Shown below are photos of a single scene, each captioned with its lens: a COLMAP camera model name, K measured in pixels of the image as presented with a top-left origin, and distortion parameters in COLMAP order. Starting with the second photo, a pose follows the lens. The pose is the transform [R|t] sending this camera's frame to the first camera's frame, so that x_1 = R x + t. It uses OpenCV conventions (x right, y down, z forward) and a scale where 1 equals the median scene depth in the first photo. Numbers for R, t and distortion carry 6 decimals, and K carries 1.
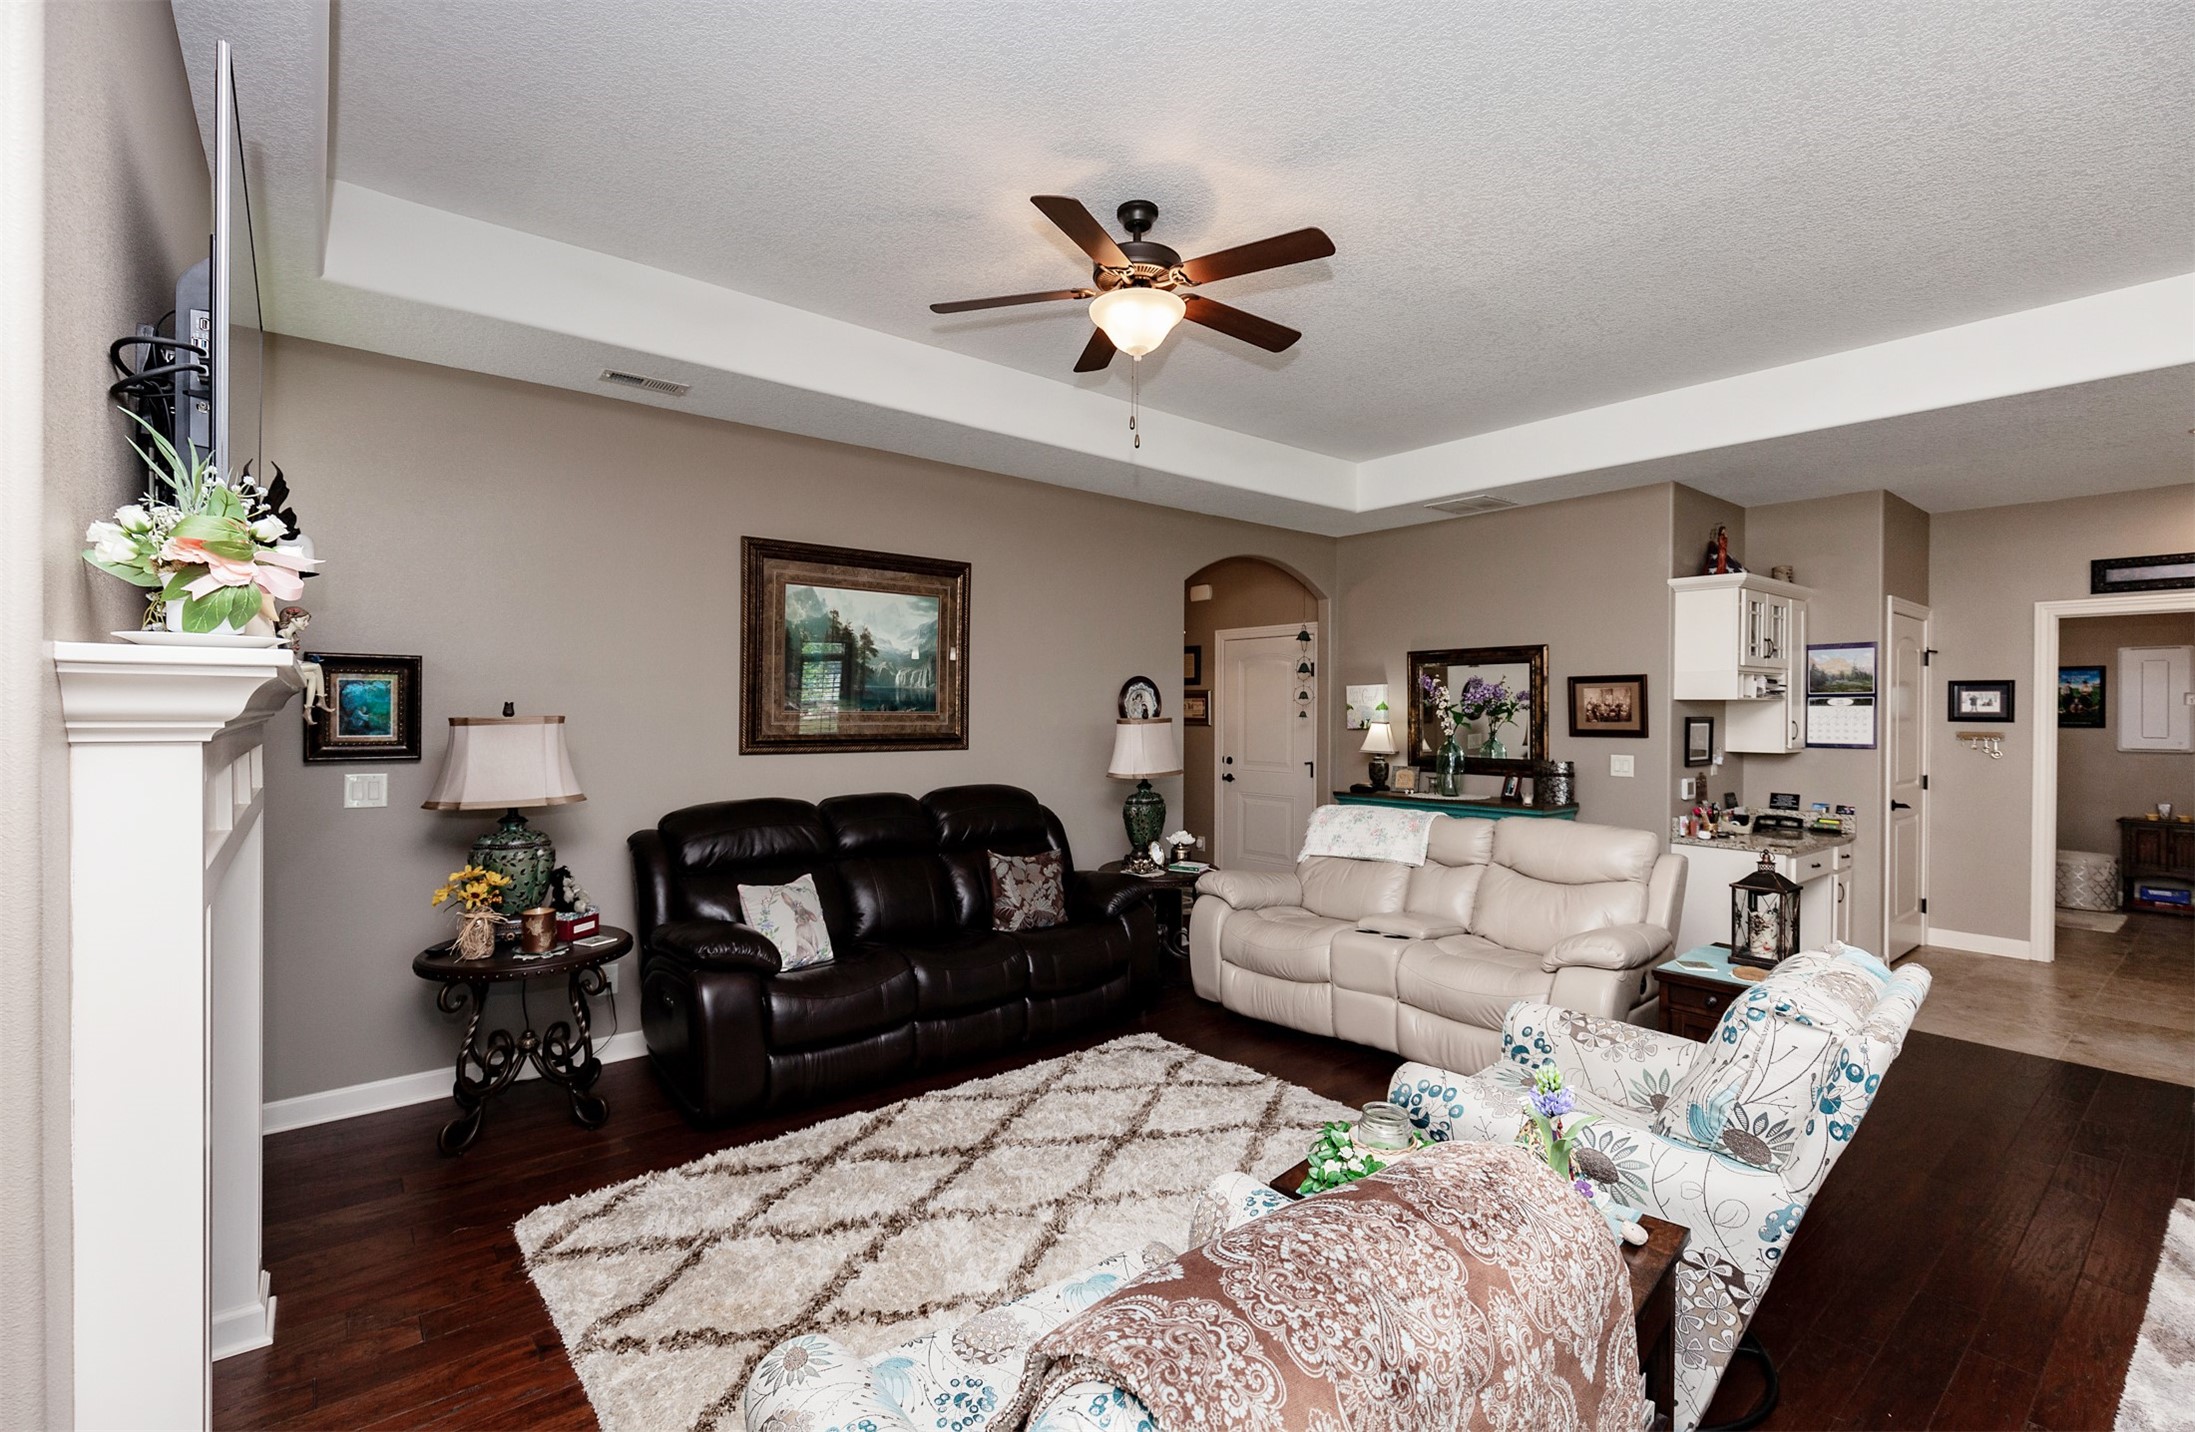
lens RADIAL K [[957.8, 0, 1097.5], [0, 957.8, 716.0], [0, 0, 1]] dist [0.002179, 0.000021]
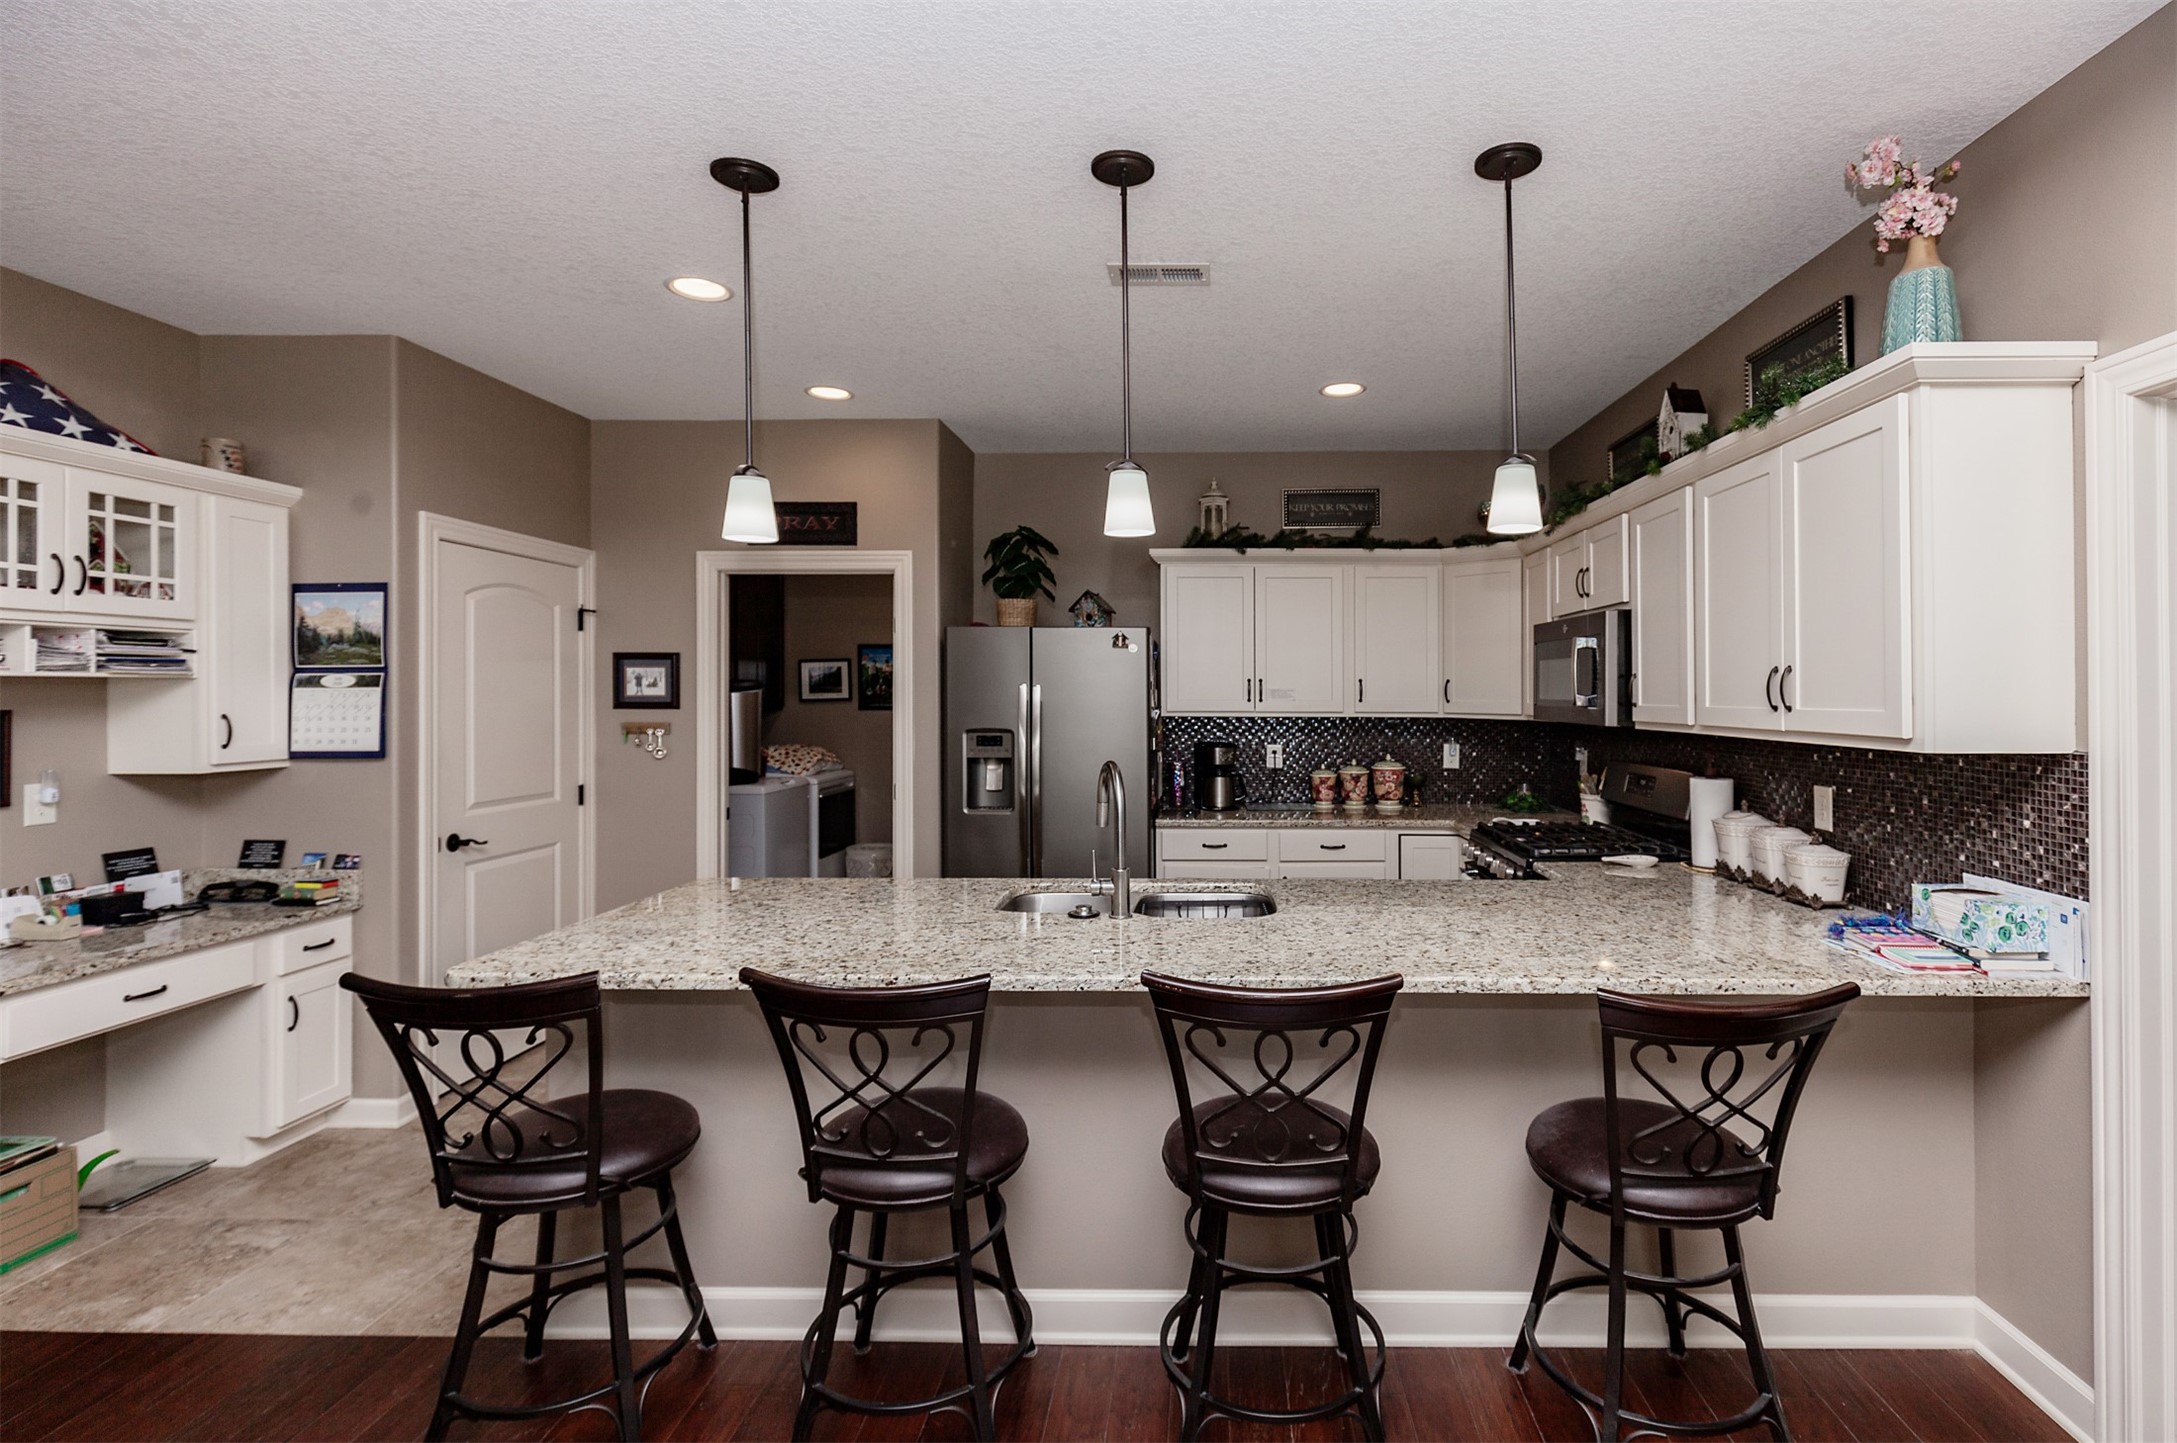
lens RADIAL K [[1006.2, 0, 1193.3], [0, 1006.2, 689.5], [0, 0, 1]] dist [0.002672, -0.000026]
pose [[0.645622, -0.003328, 0.763650, 0.708737], [0.008397, 0.999961, -0.002742, -0.003527], [-0.763611, 0.008183, 0.645625, 0.210621]]
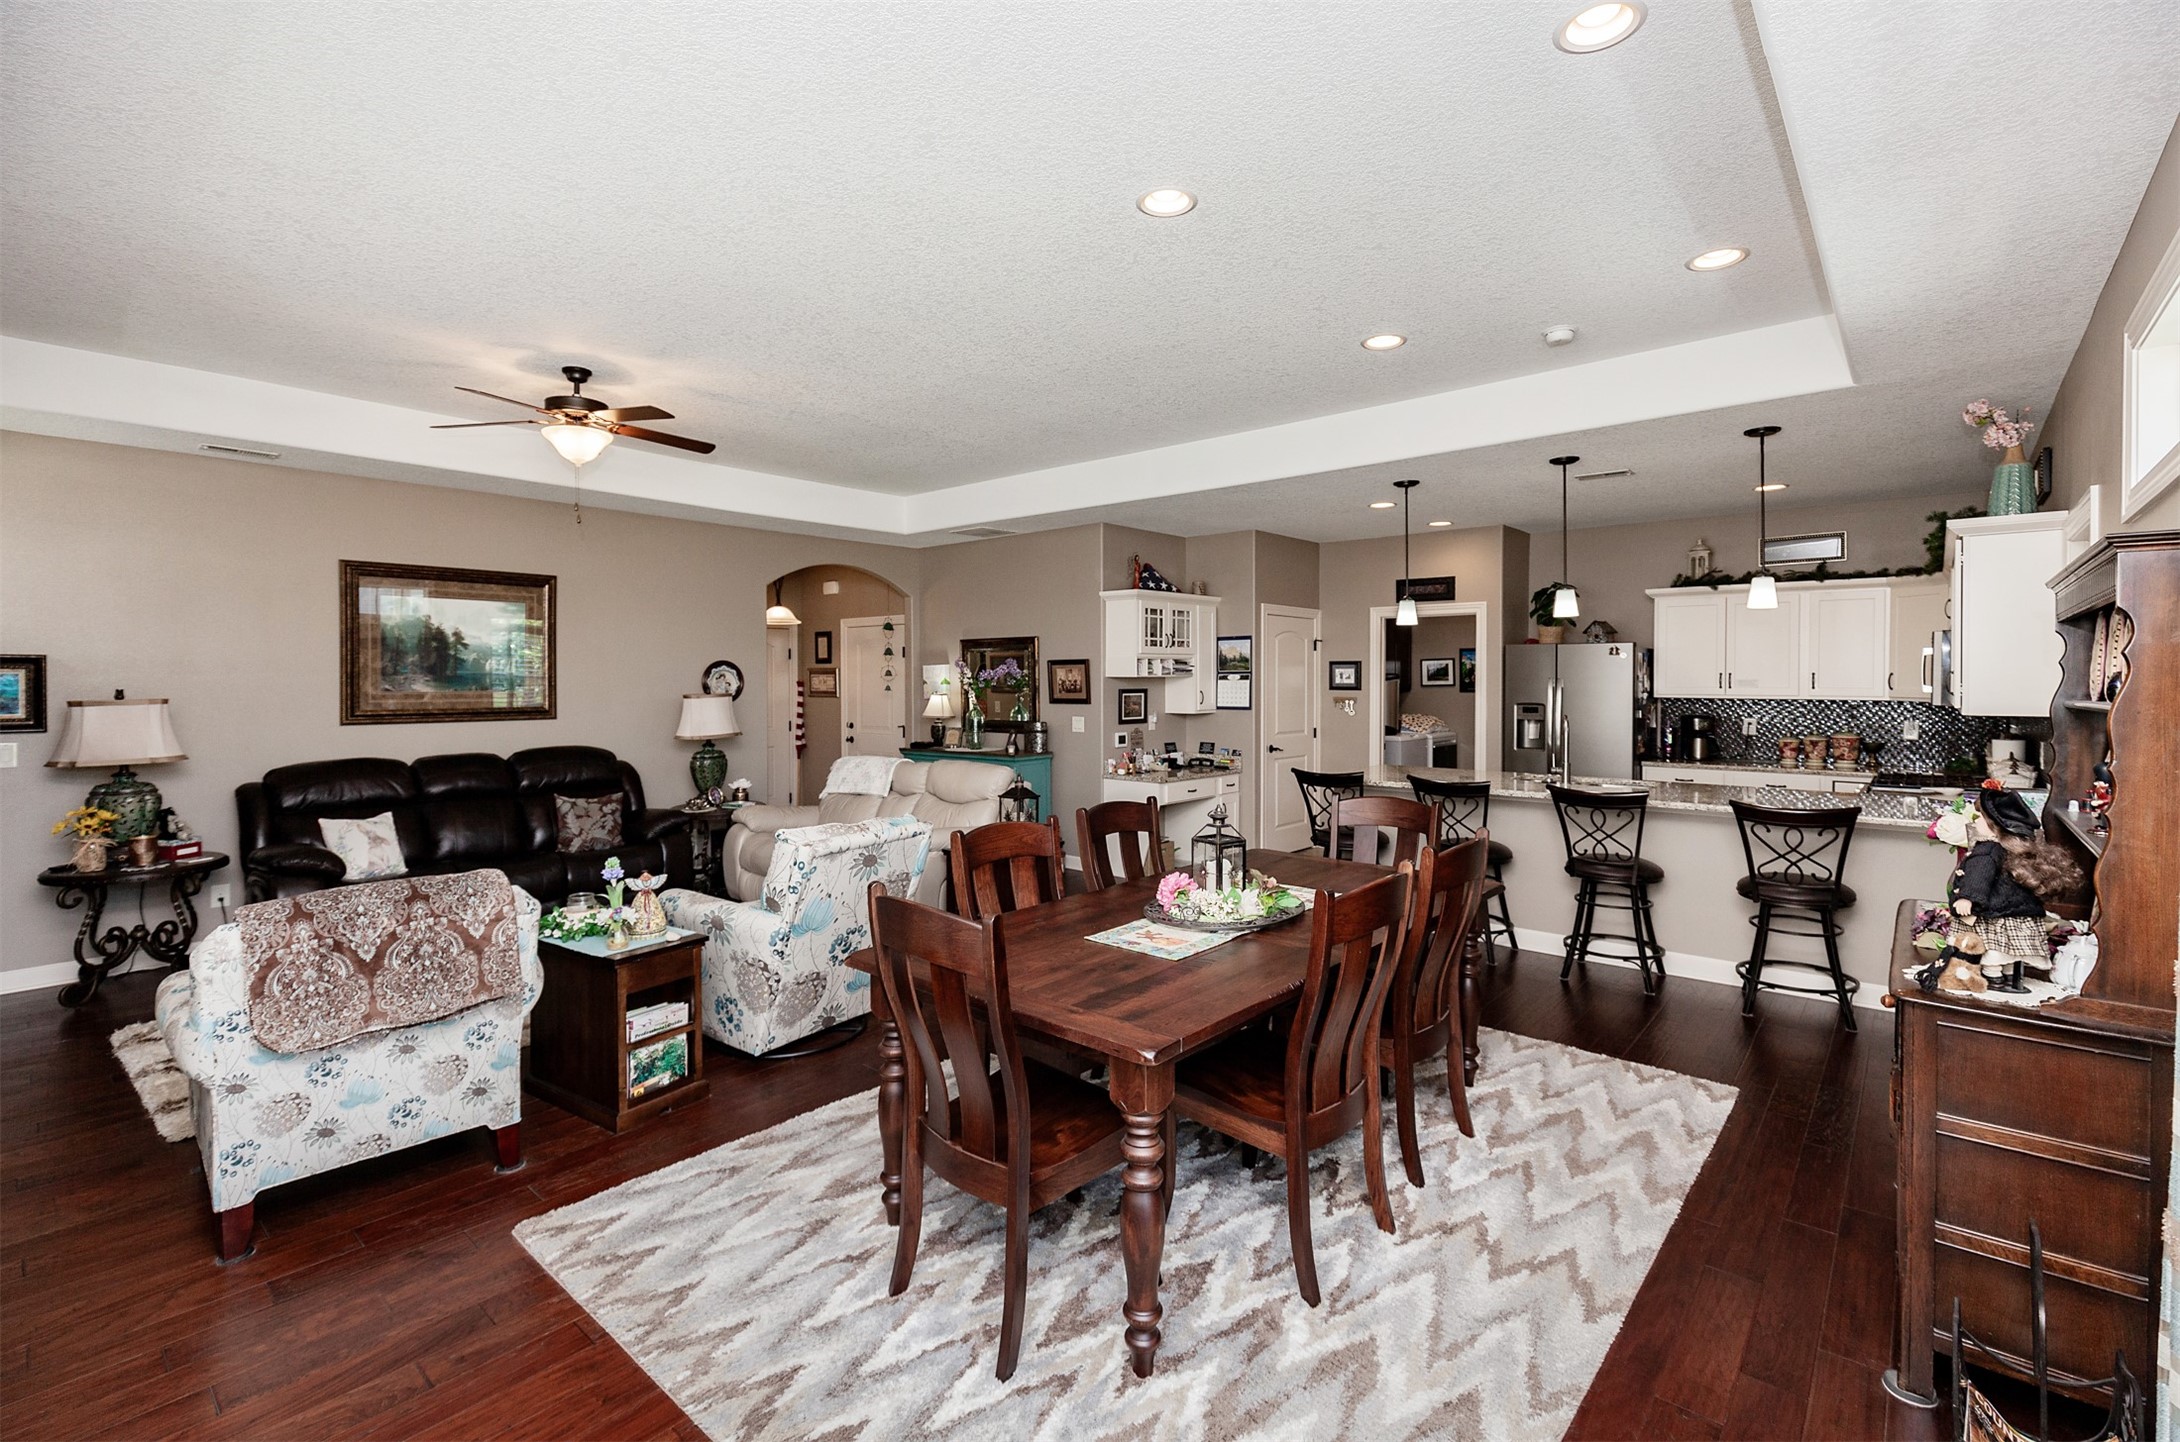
lens RADIAL K [[963.7, 0, 1092.6], [0, 963.7, 689.7], [0, 0, 1]] dist [0.002960, -0.000492]
pose [[0.984943, -0.008851, 0.172651, 0.355684], [0.007813, 0.999947, 0.006690, -0.008216], [-0.172701, -0.005240, 0.984960, -0.414542]]
